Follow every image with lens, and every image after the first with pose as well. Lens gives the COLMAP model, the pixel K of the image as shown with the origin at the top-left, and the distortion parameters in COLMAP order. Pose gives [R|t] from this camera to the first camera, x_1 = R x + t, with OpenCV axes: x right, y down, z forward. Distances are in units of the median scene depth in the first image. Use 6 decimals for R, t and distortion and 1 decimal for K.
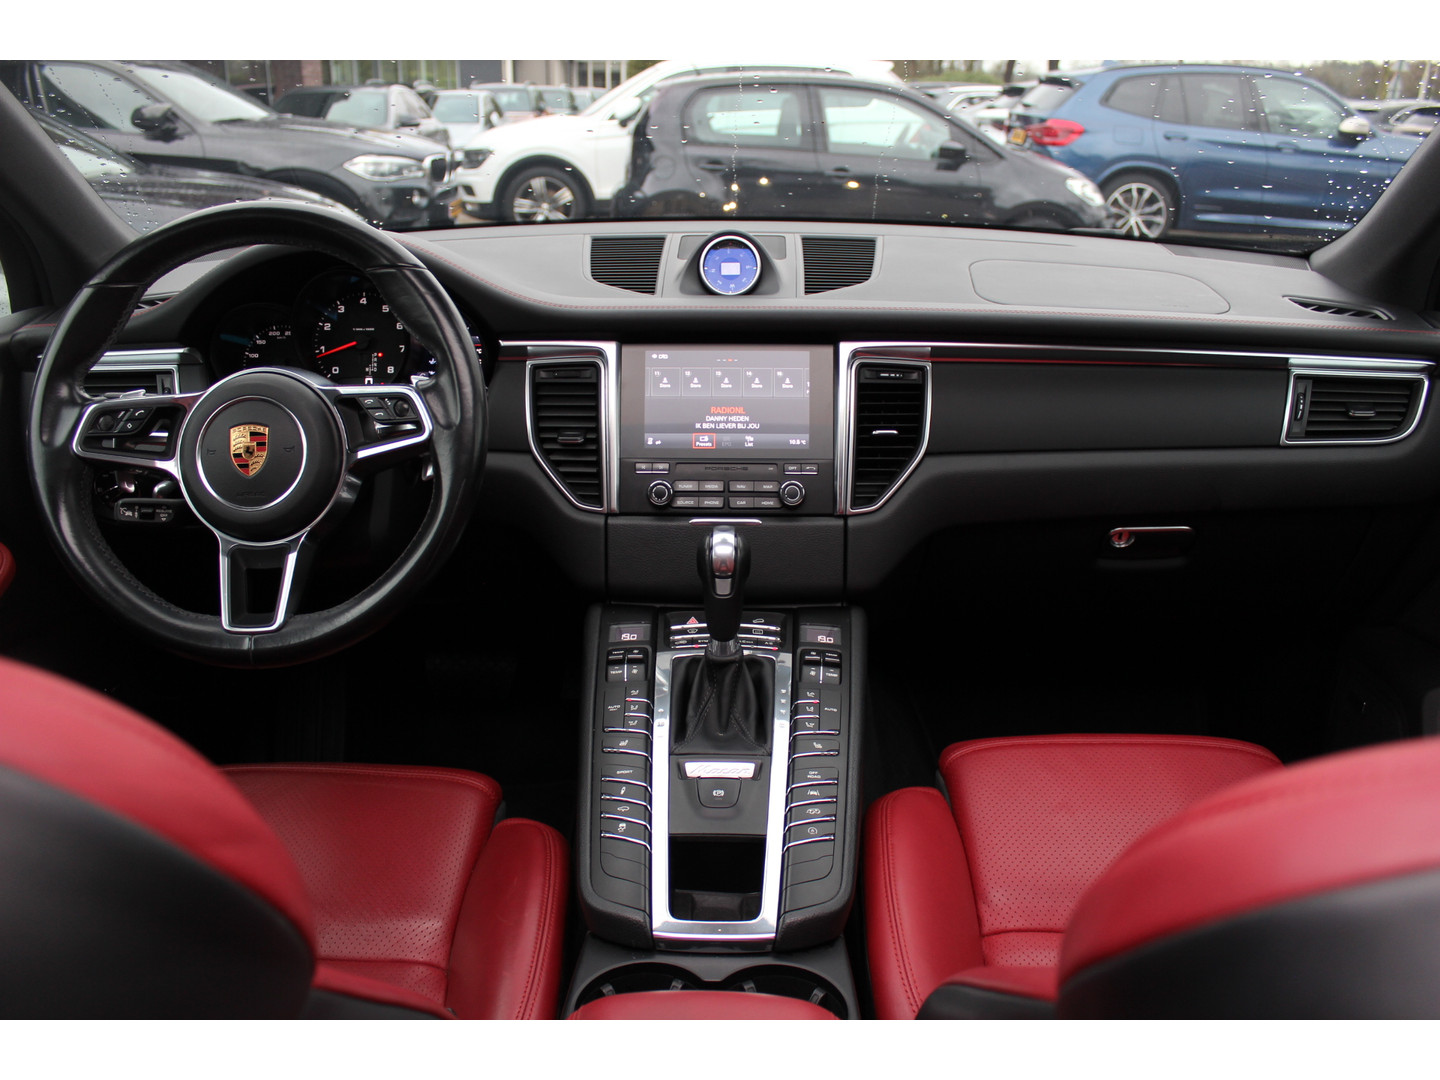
lens RADIAL K [[1168.3, 0, 720.0], [0, 1168.3, 540.0], [0, 0, 1]] dist [-0.176283, 0.160881]
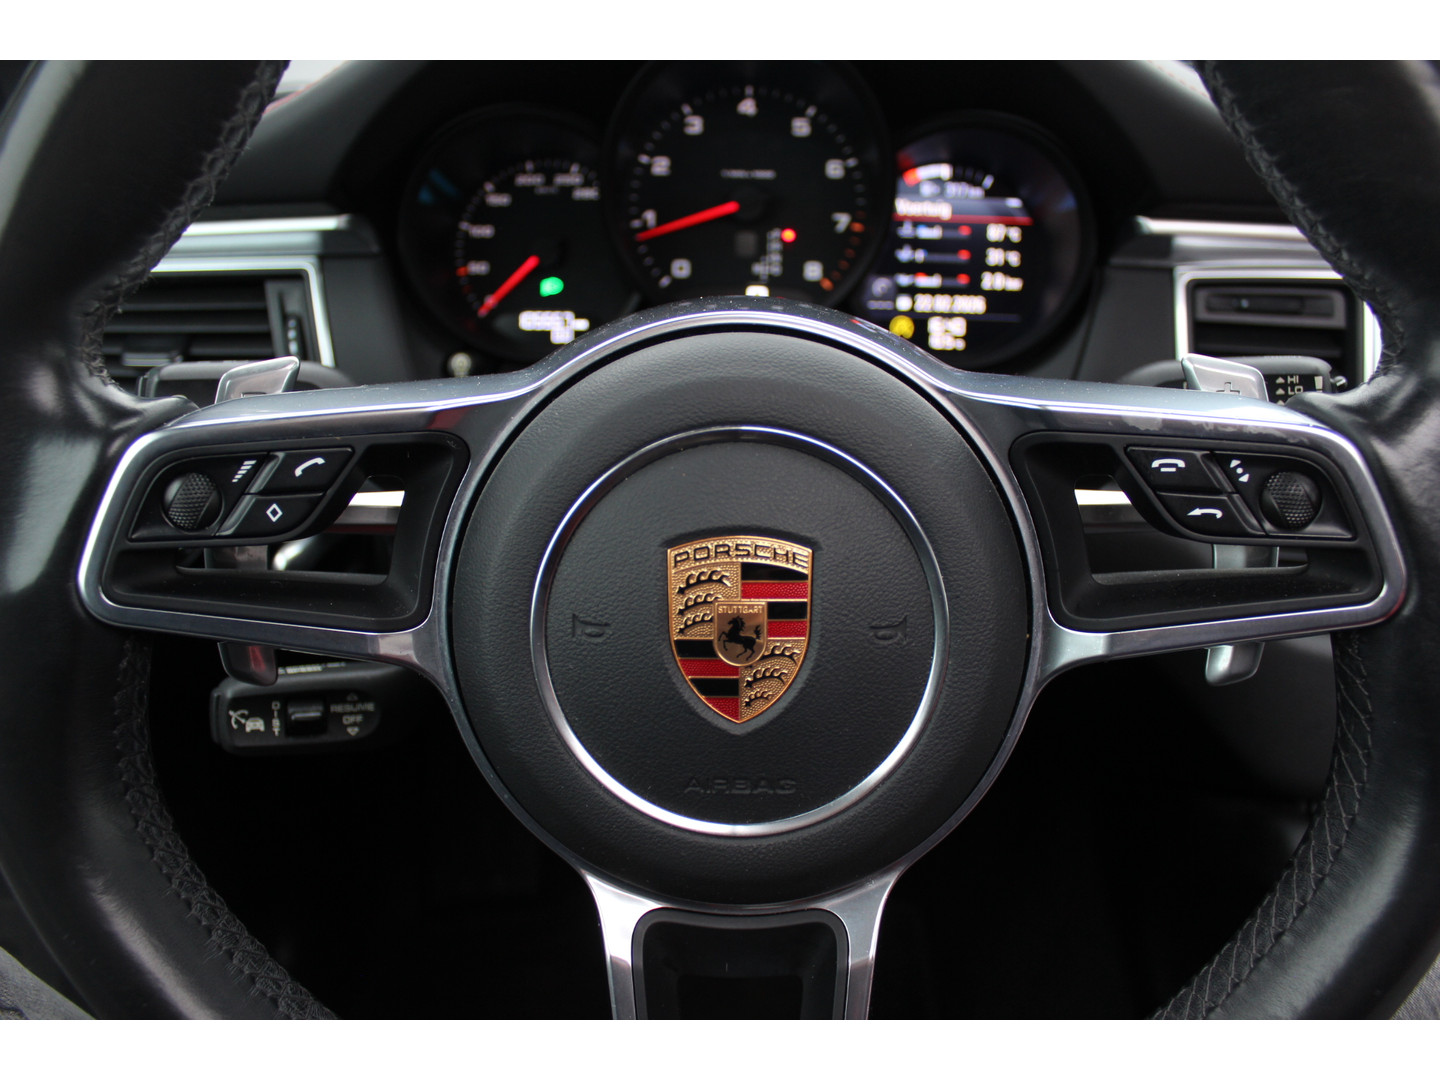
lens RADIAL K [[1168.3, 0, 720.0], [0, 1168.3, 540.0], [0, 0, 1]] dist [-0.176283, 0.160881]
pose [[0.999963, 0.008643, -0.000308, -0.364791], [-0.008525, 0.991073, 0.133045, -0.120014], [0.001455, -0.133037, 0.991110, 0.632064]]
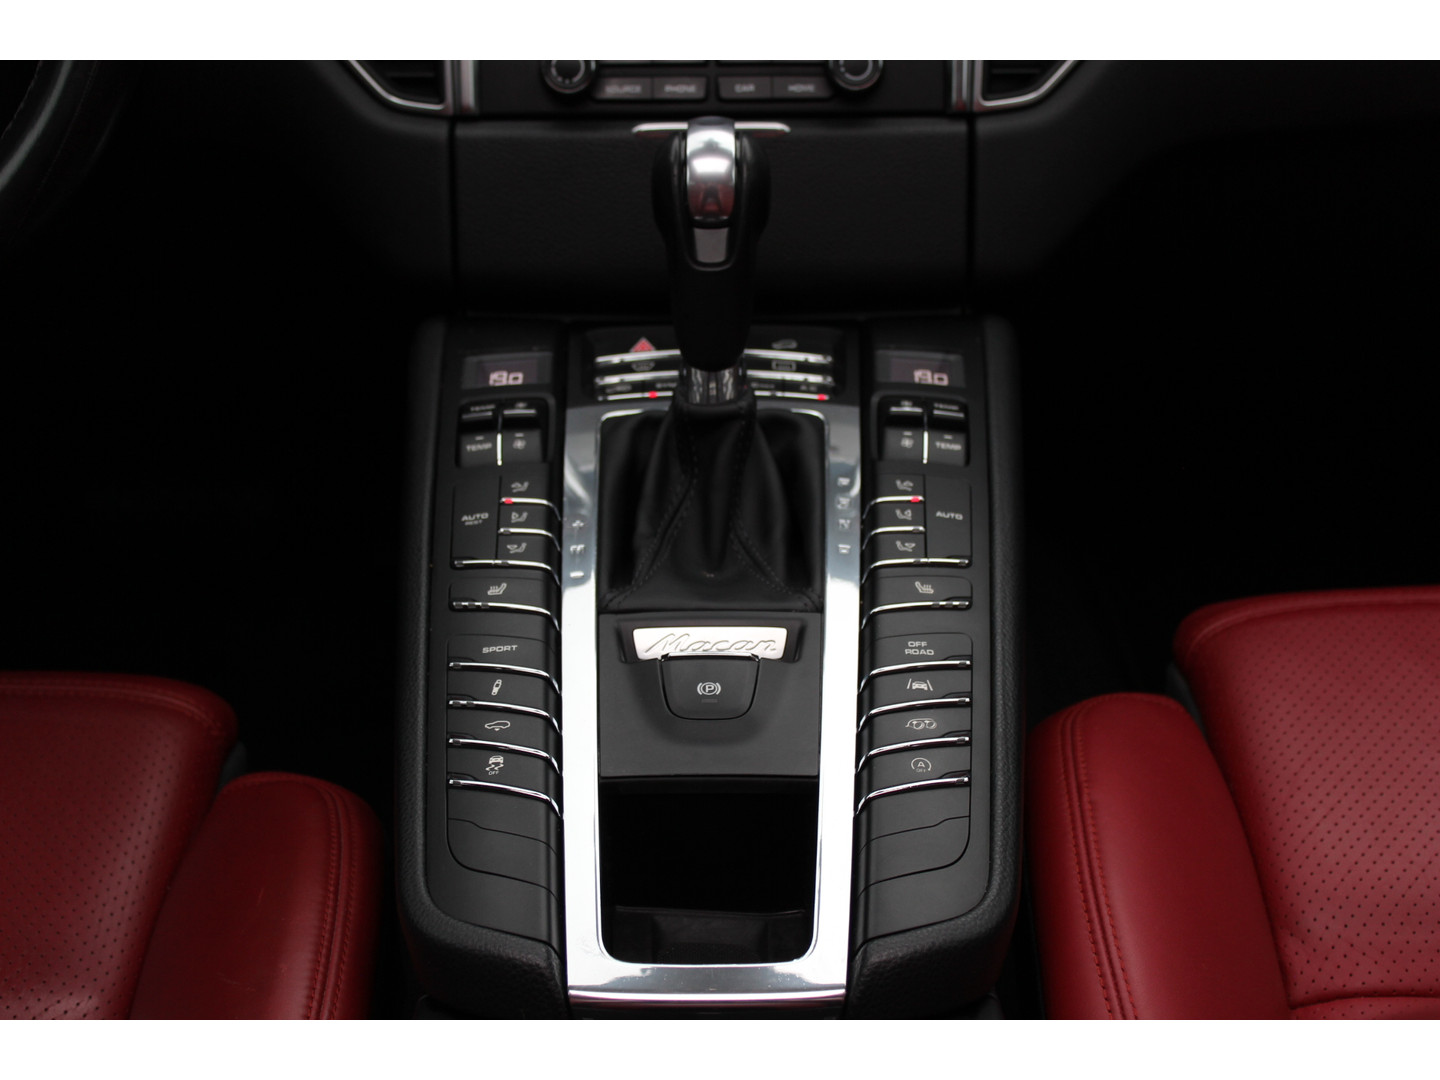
lens RADIAL K [[2156.9, 0, 720.0], [0, 2156.9, 540.0], [0, 0, 1]] dist [-0.032032, 0.060064]
pose [[0.999750, -0.013331, 0.017940, -0.009847], [0.011739, 0.996221, 0.086054, 0.077460], [-0.019019, -0.085822, 0.996129, 0.148061]]
